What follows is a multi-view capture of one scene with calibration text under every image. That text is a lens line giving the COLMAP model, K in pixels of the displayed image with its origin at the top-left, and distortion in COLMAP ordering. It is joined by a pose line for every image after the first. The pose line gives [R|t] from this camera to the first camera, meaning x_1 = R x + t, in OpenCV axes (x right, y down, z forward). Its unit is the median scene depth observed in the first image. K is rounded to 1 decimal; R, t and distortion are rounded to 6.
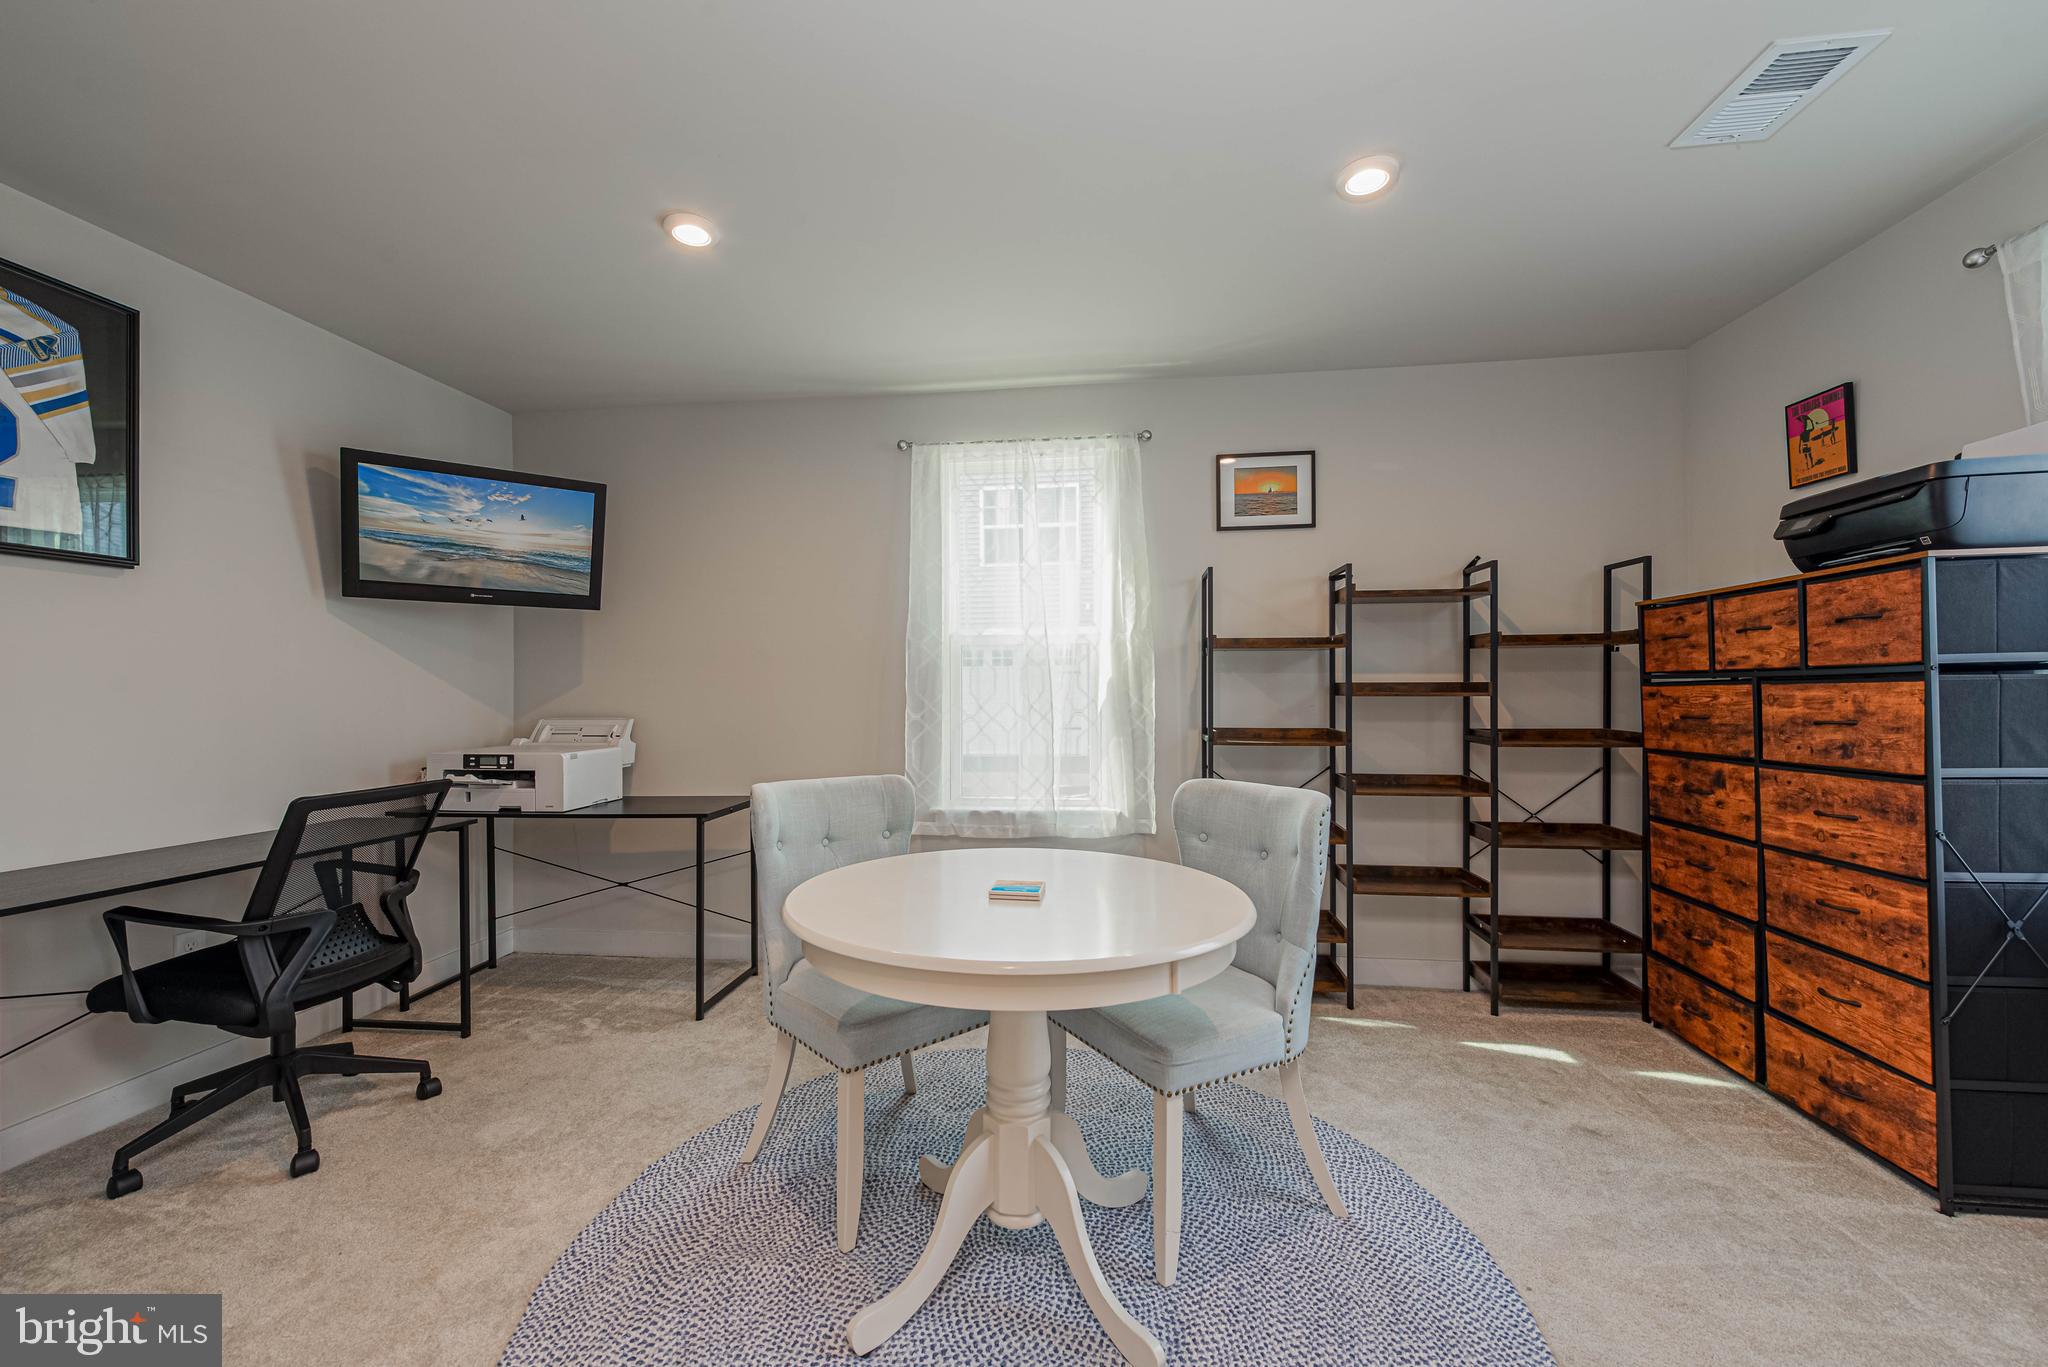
lens RADIAL K [[827.7, 0, 1008.2], [0, 827.7, 688.3], [0, 0, 1]] dist [0.006682, -0.000680]
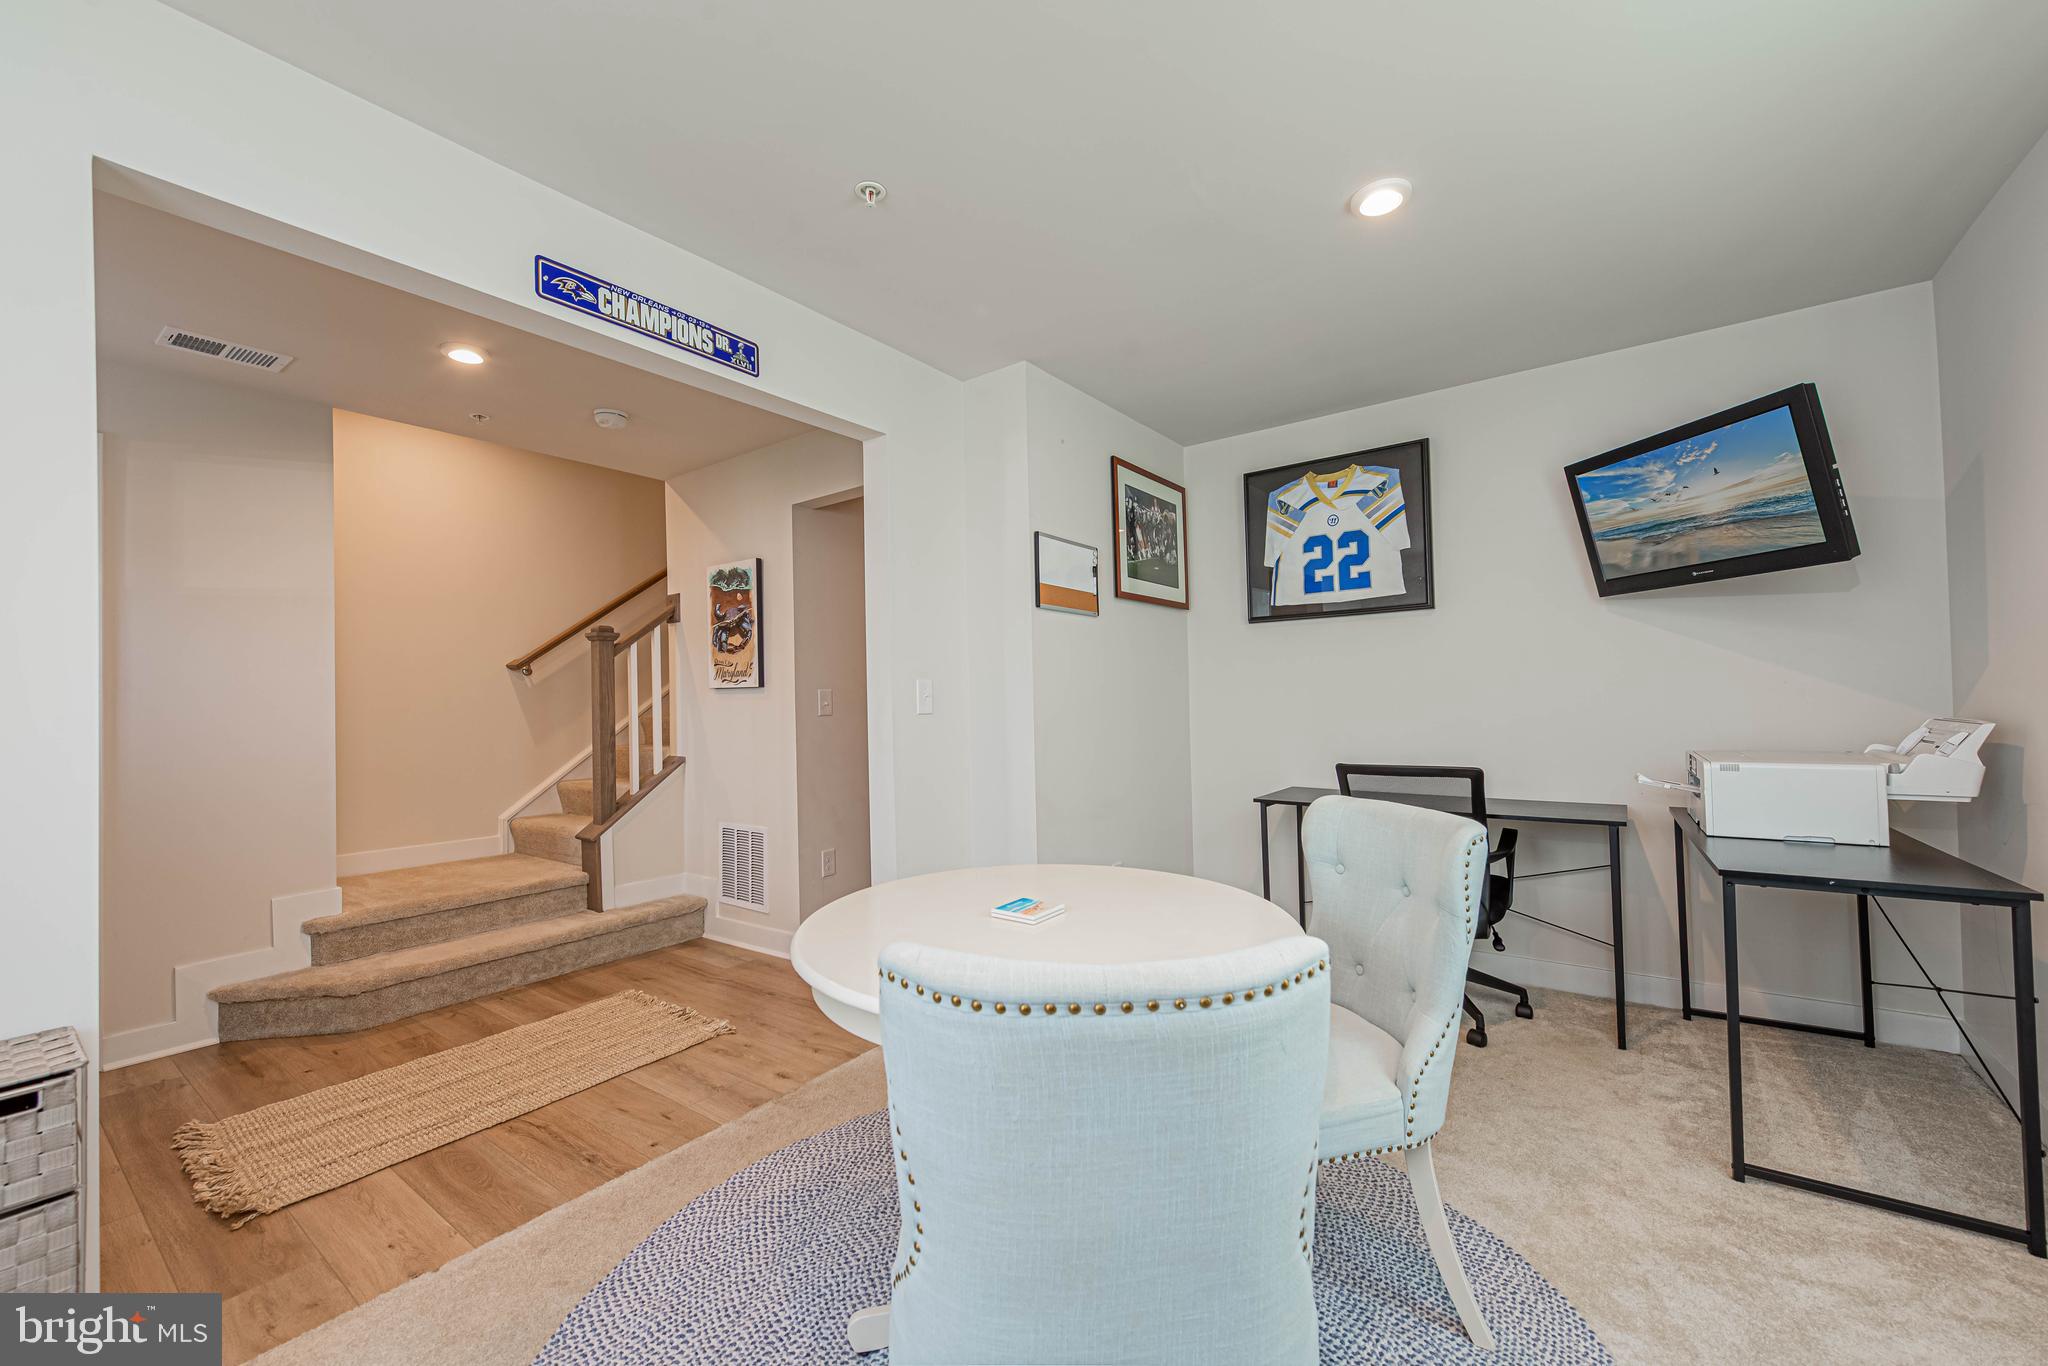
lens RADIAL K [[831.2, 0, 1037.8], [0, 831.2, 688.2], [0, 0, 1]] dist [0.004860, -0.000452]
pose [[-0.485937, 0.002741, -0.873990, 0.496878], [0.027635, 0.999543, -0.012230, 0.000548], [0.873557, -0.030096, -0.485791, 0.877931]]
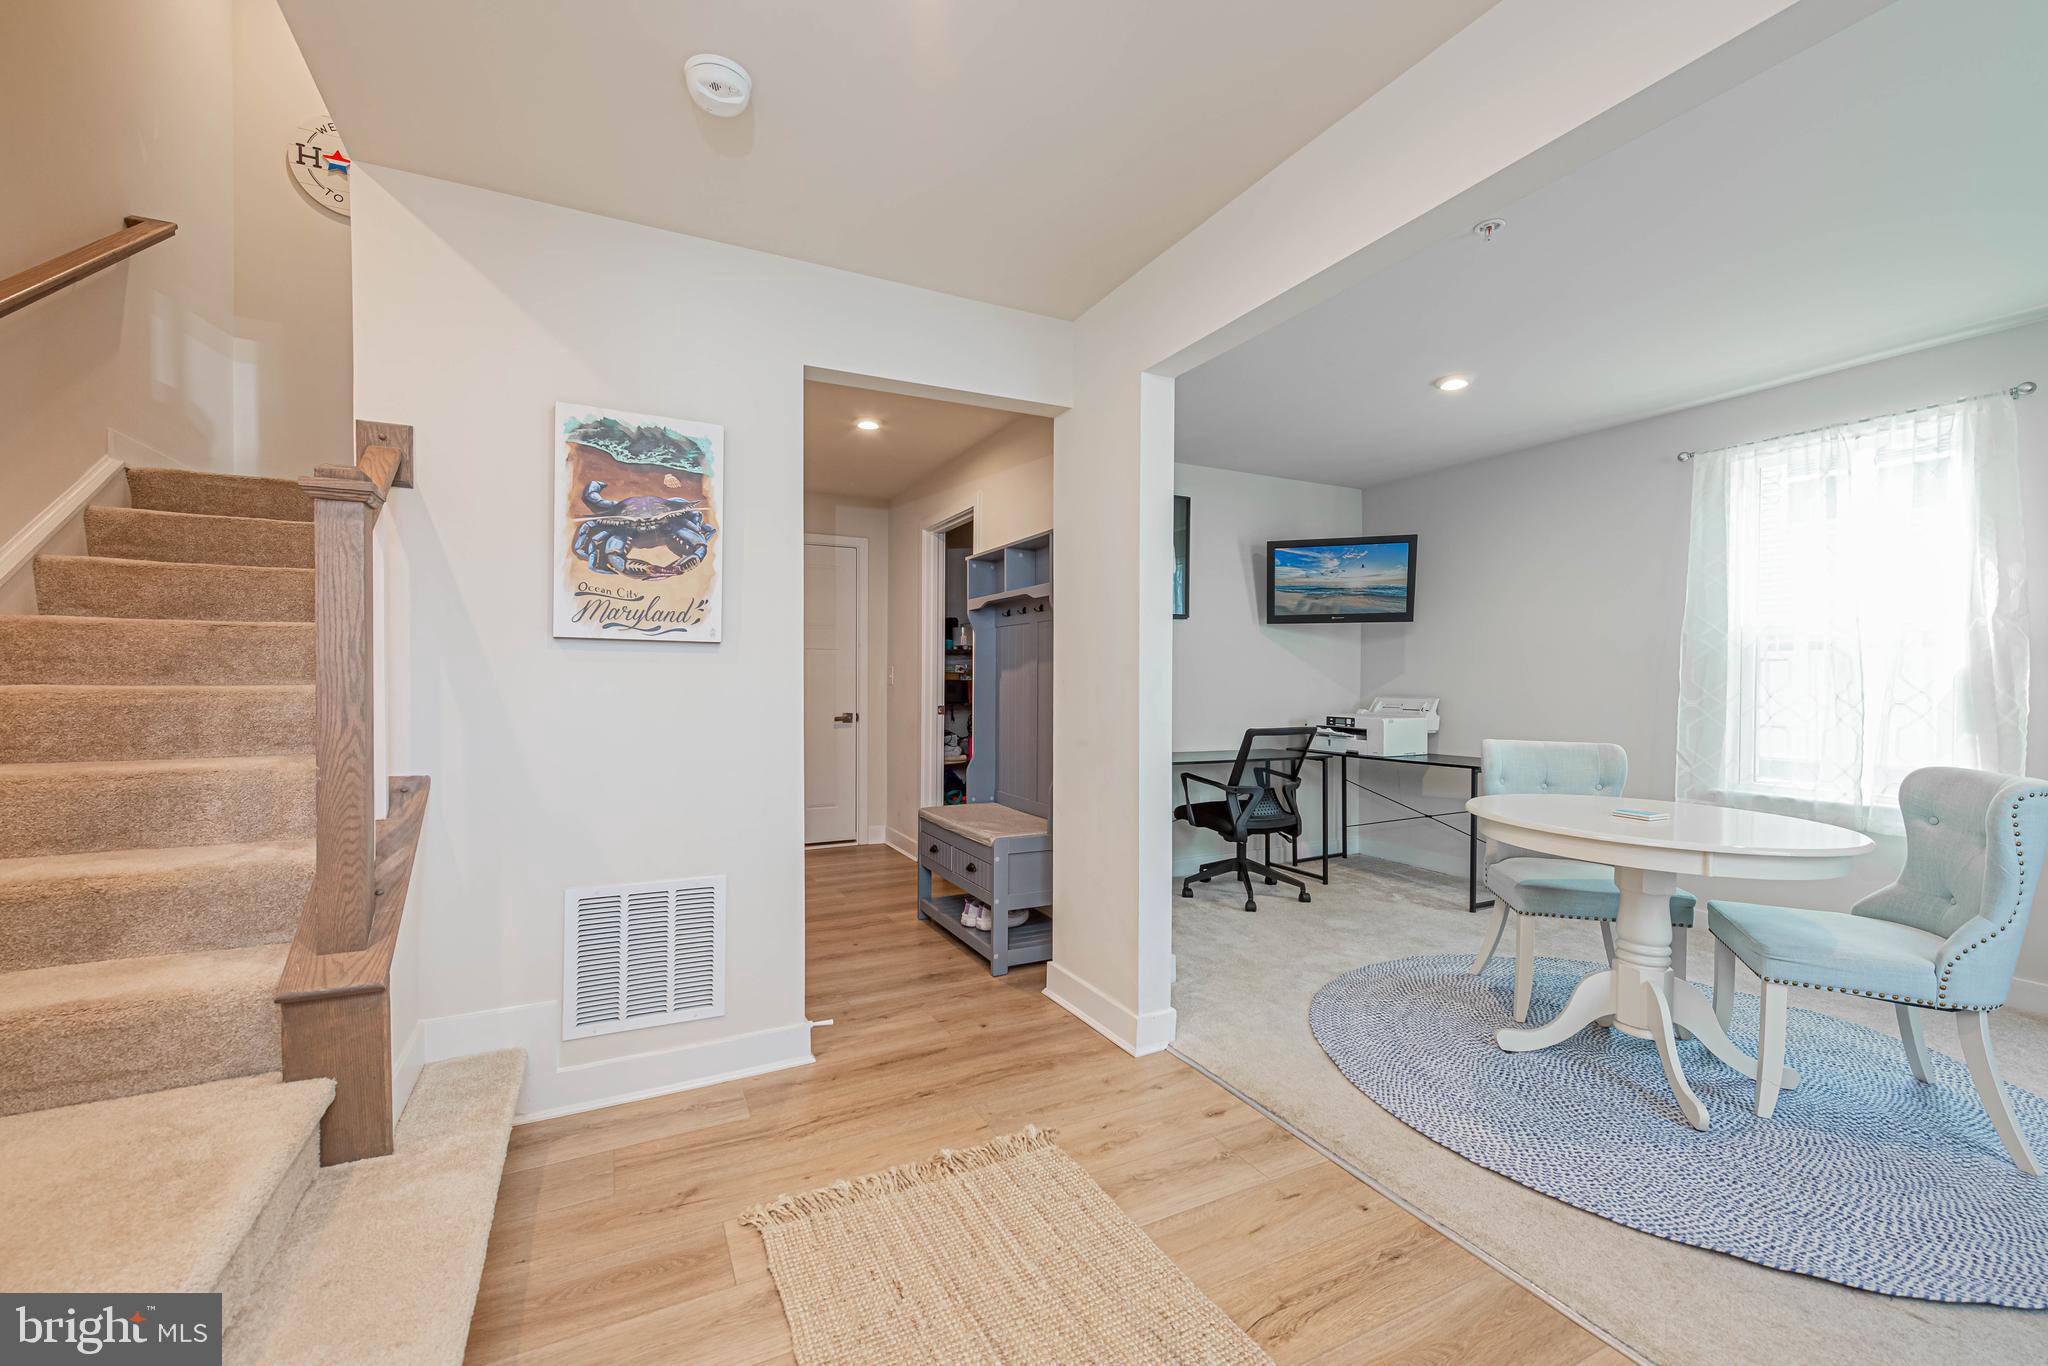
lens RADIAL K [[827.7, 0, 1008.2], [0, 827.7, 687.8], [0, 0, 1]] dist [0.006682, -0.000680]
pose [[0.561371, 0.016030, -0.827409, 0.354979], [-0.004209, 0.999855, 0.016515, -0.000844], [0.827554, -0.005789, 0.561357, -0.452544]]
